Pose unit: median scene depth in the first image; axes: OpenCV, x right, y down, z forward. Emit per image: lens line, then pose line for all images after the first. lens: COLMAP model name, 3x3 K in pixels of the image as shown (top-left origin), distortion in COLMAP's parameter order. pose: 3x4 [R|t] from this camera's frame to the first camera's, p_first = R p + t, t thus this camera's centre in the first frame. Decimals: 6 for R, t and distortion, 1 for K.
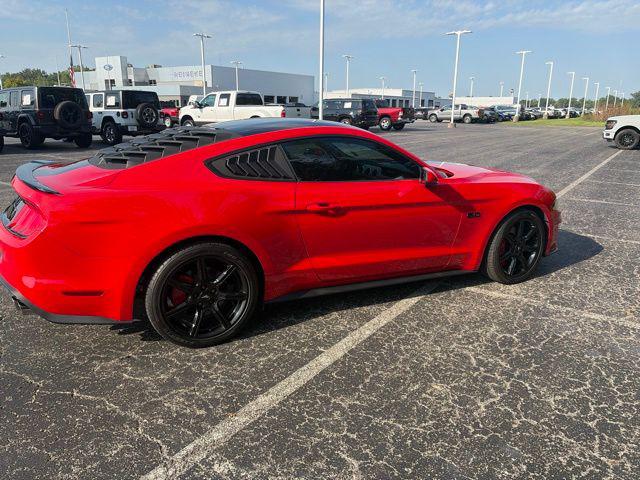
lens RADIAL K [[490.1, 0, 321.4], [0, 490.1, 240.0], [0, 0, 1]] dist [0.035896, -0.035446]
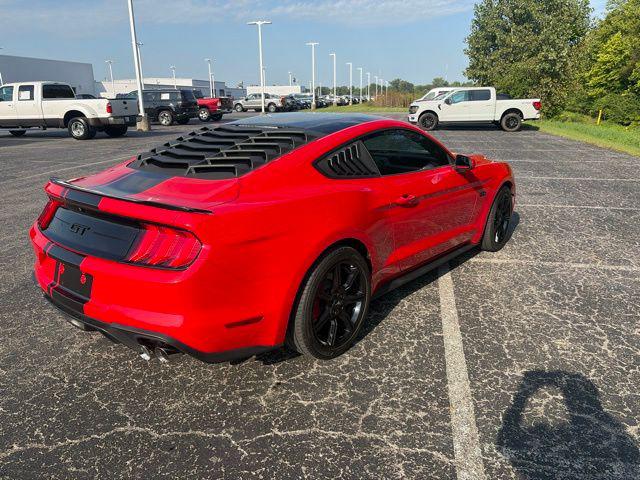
lens RADIAL K [[490.1, 0, 319.9], [0, 490.1, 242.7], [0, 0, 1]] dist [0.035896, -0.035446]
pose [[0.915772, -0.133032, 0.379030, -0.431044], [0.123571, 0.991110, 0.049303, -0.037896], [-0.382219, 0.001687, 0.924070, 0.090779]]
